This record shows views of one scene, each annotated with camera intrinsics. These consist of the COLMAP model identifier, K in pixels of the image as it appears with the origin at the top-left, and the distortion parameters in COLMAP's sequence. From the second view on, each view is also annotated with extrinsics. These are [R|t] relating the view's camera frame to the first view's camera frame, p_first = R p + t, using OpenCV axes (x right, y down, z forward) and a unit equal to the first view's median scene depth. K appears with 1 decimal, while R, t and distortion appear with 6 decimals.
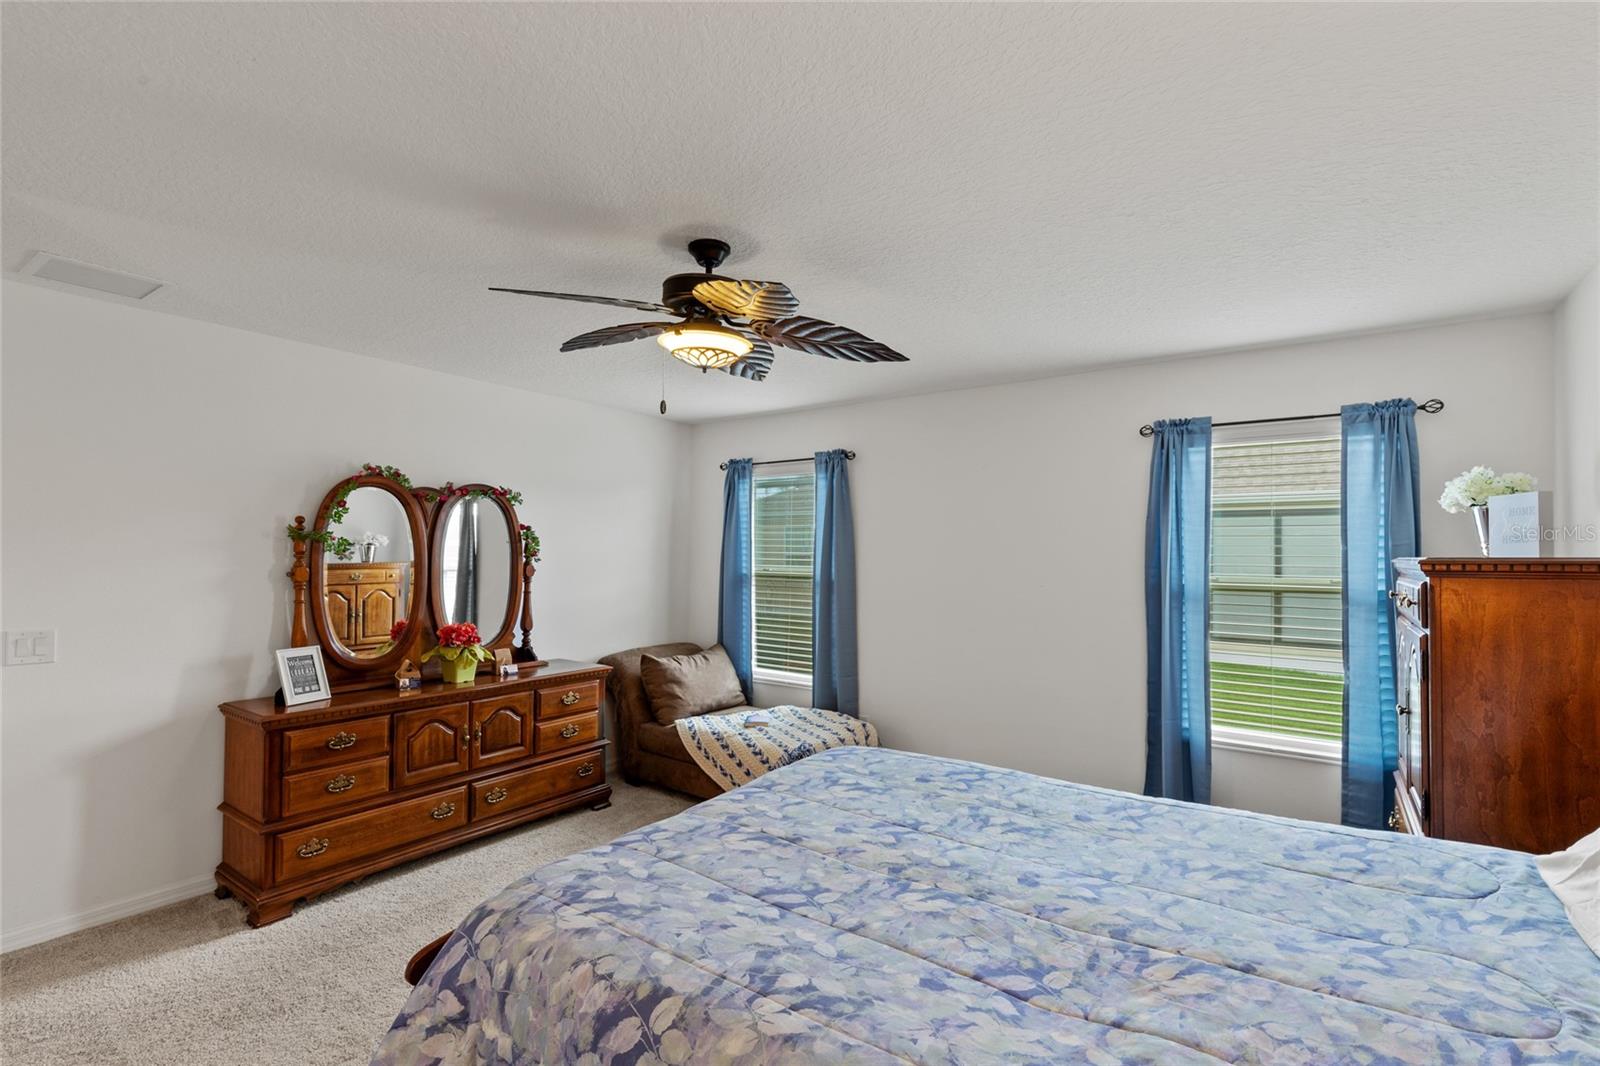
lens RADIAL K [[713.3, 0, 804.1], [0, 713.3, 539.9], [0, 0, 1]] dist [0.004433, 0.000095]
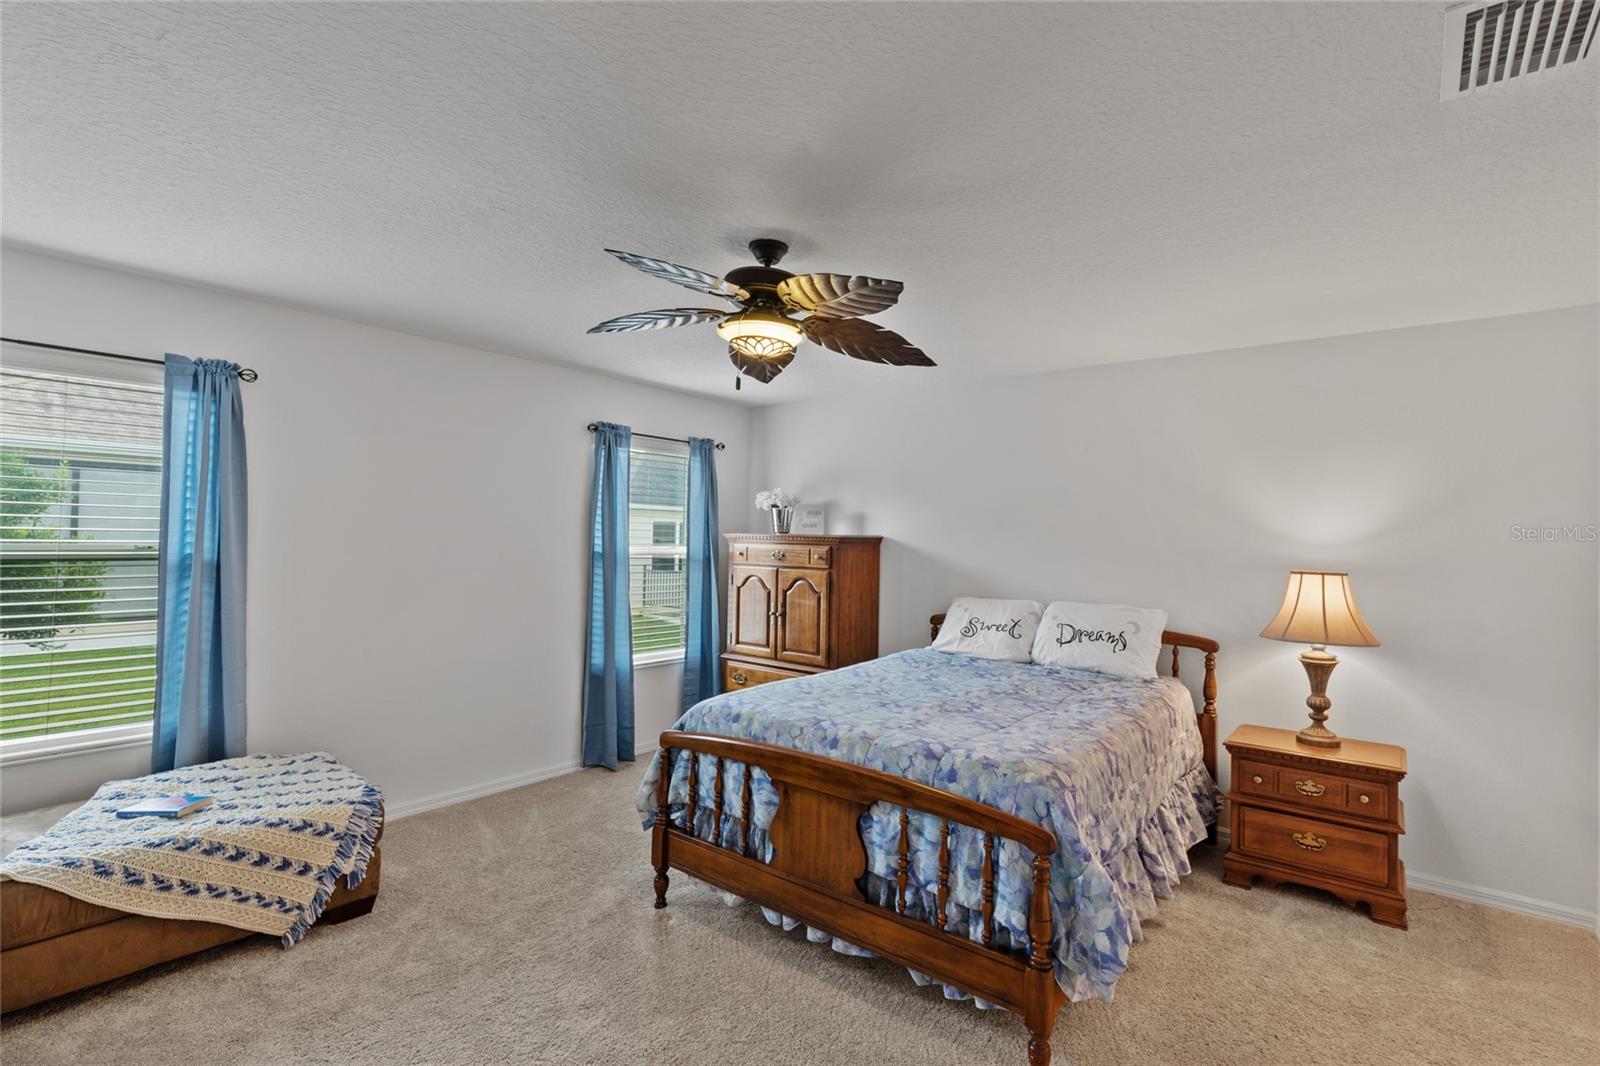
lens RADIAL K [[754.0, 0, 793.4], [0, 754.0, 538.3], [0, 0, 1]] dist [0.001429, -0.000499]
pose [[0.076018, -0.009357, 0.997063, -0.770548], [-0.042744, 0.999006, 0.012635, 0.004974], [-0.996190, -0.043579, 0.075542, 0.542329]]
